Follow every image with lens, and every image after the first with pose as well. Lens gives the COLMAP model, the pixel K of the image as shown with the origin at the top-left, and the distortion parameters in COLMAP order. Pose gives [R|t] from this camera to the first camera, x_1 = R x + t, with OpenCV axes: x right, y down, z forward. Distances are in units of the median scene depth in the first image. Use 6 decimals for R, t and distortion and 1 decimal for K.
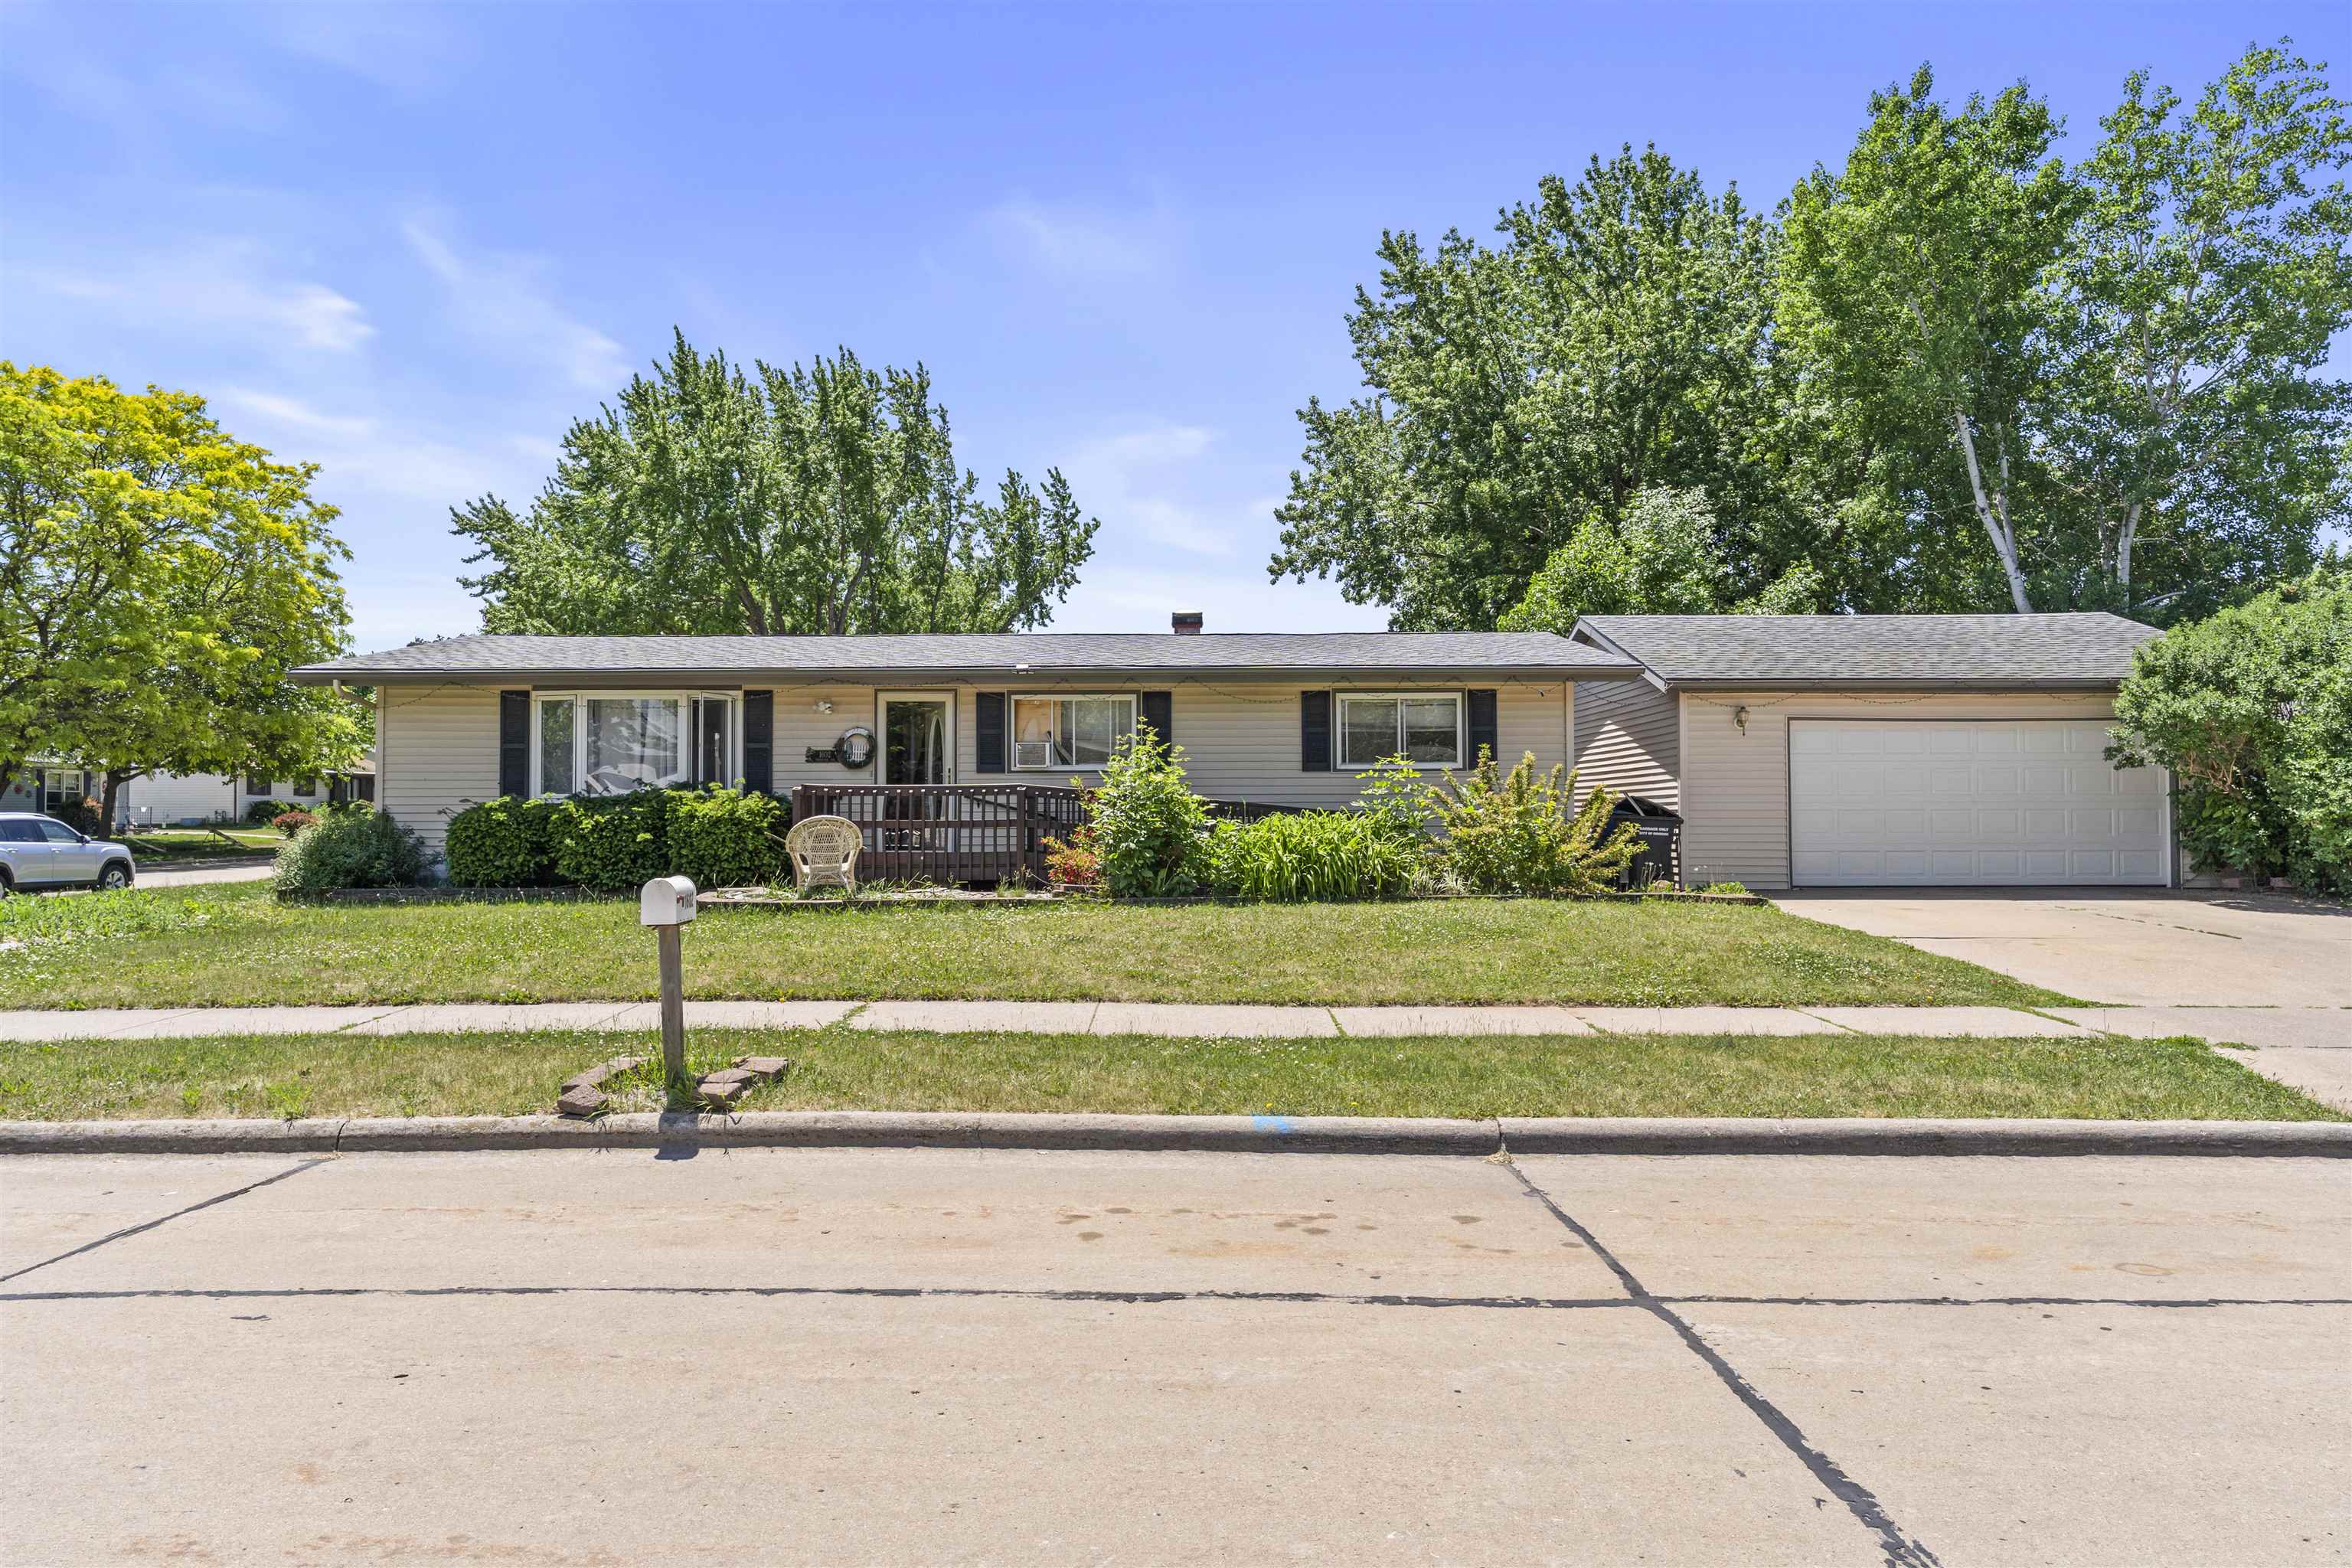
lens RADIAL K [[1498.9, 0, 1176.0], [0, 1498.9, 784.0], [0, 0, 1]] dist [-0.007397, 0.000229]
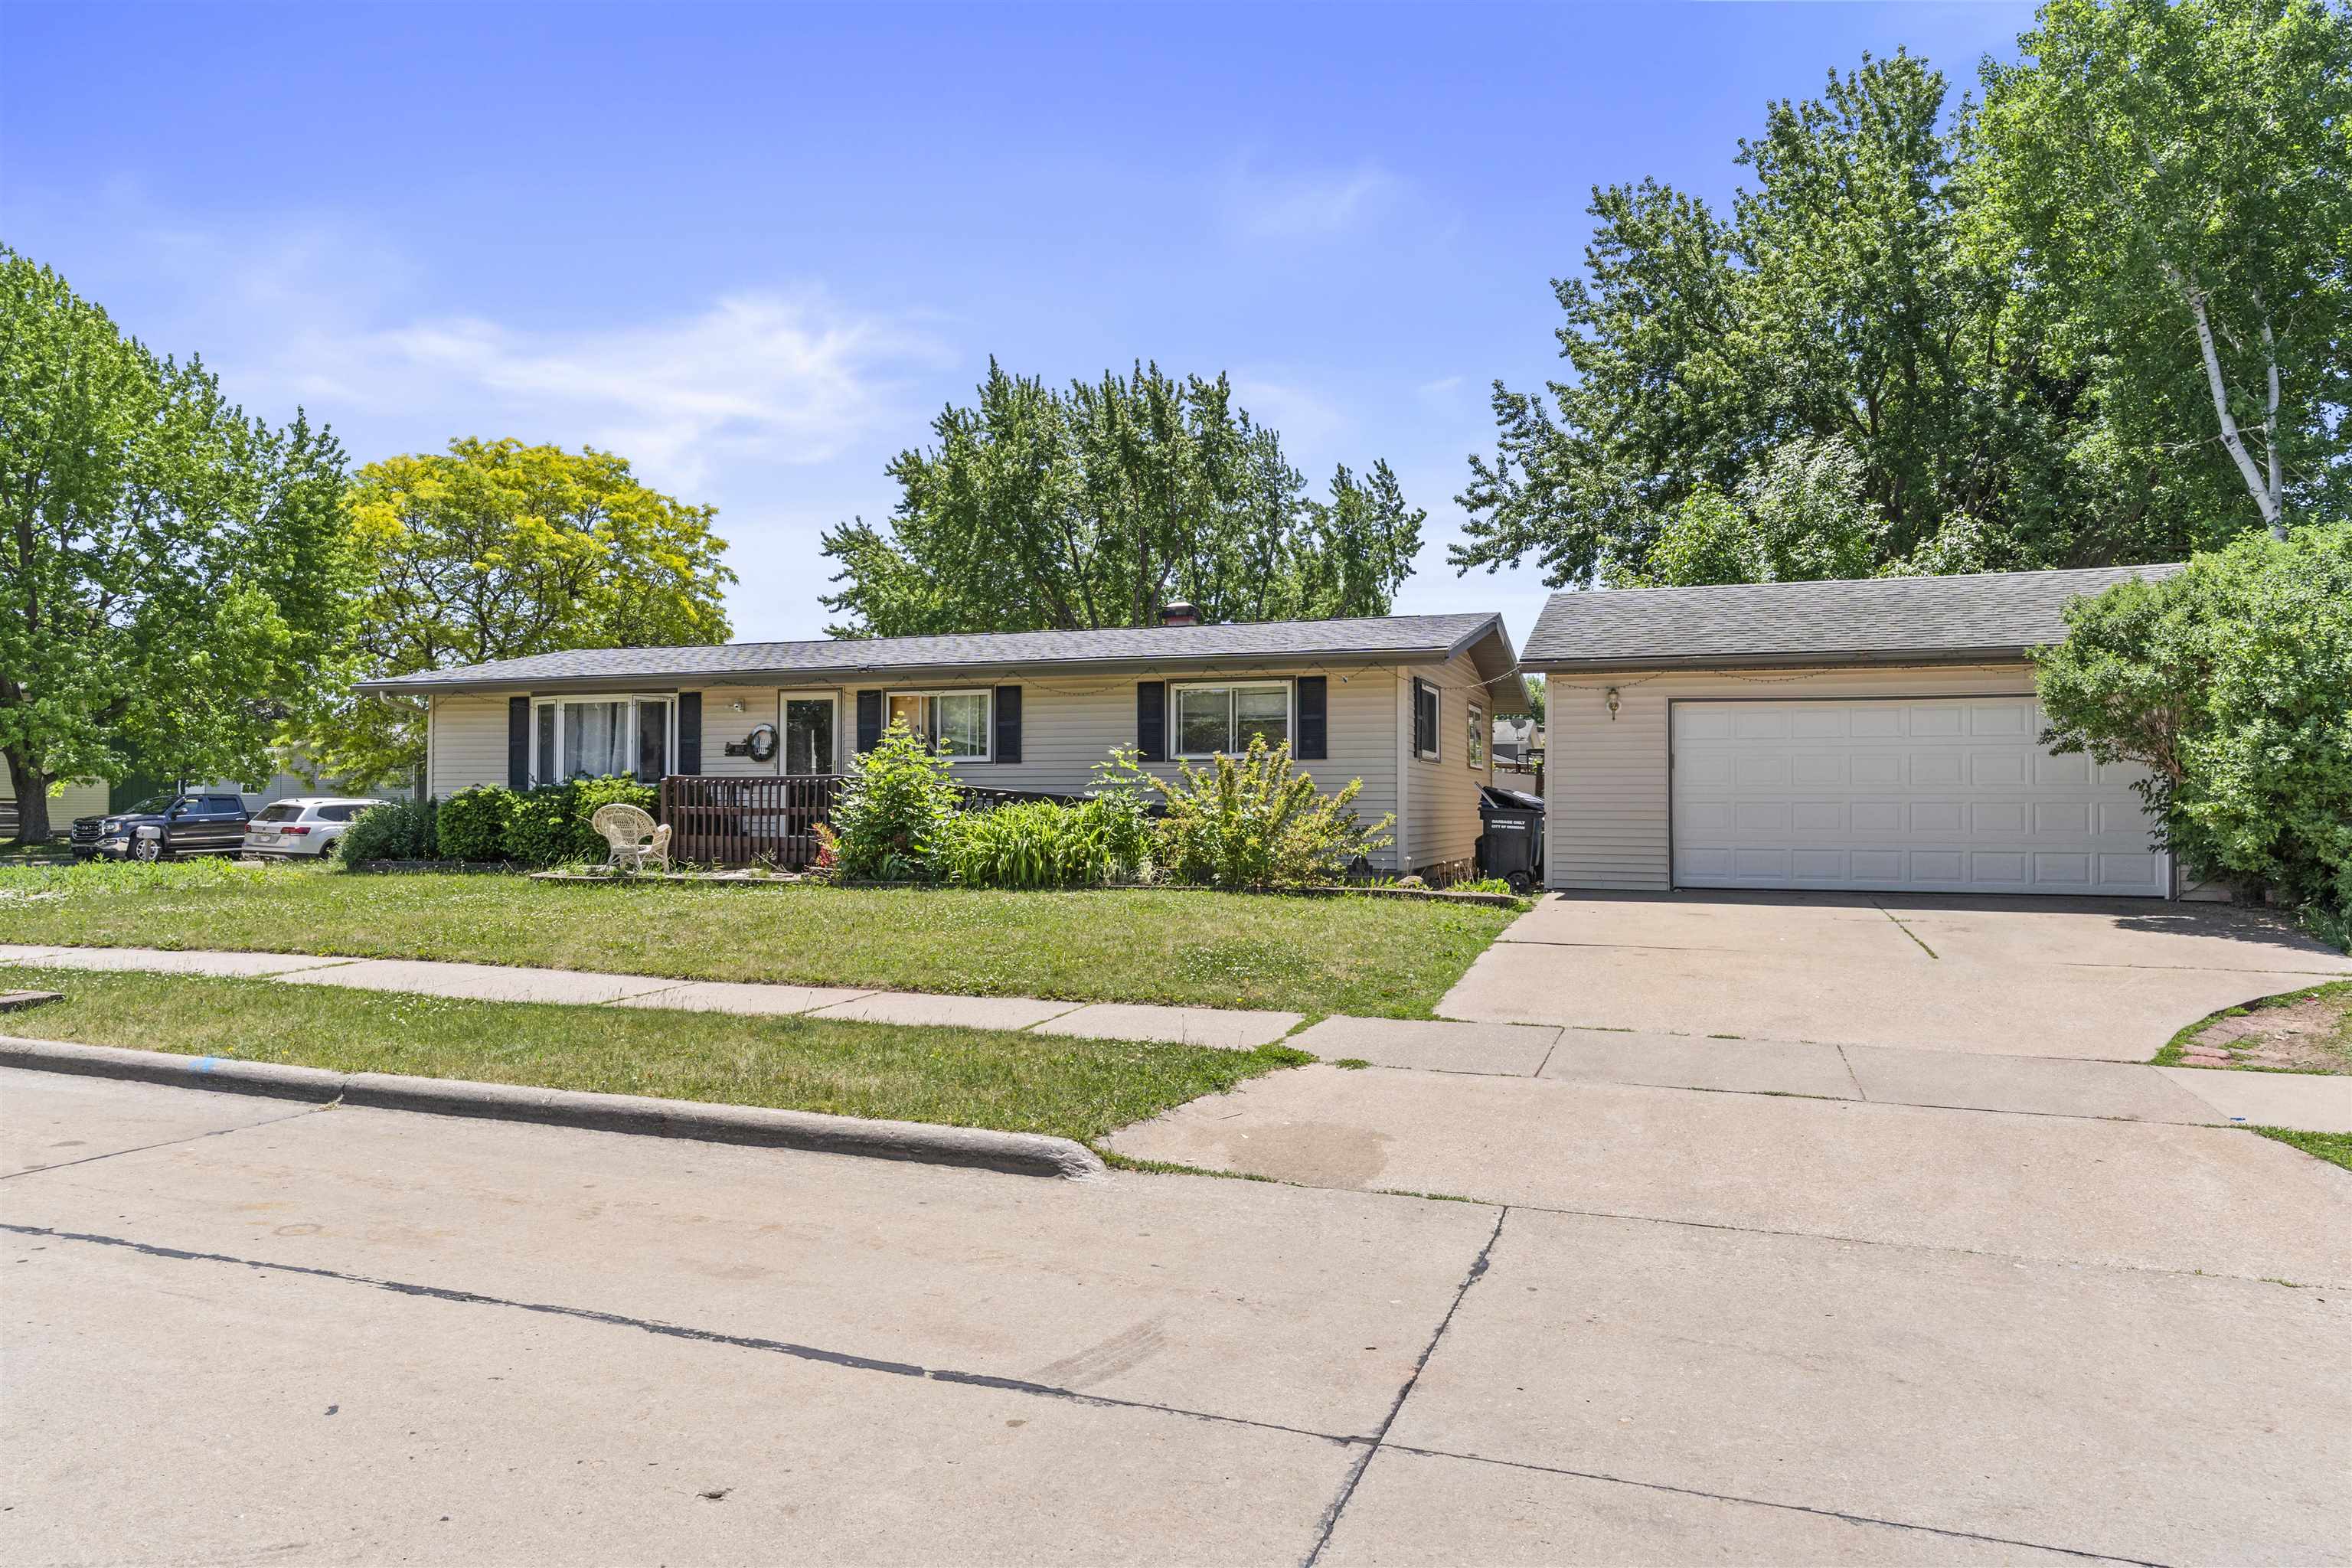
lens RADIAL K [[1485.2, 0, 1176.1], [0, 1485.2, 806.4], [0, 0, 1]] dist [-0.007126, -0.001031]
pose [[0.942900, 0.005163, -0.333037, 0.439252], [0.001348, 0.999812, 0.019318, 0.002406], [0.333074, -0.018663, 0.942716, 0.064586]]
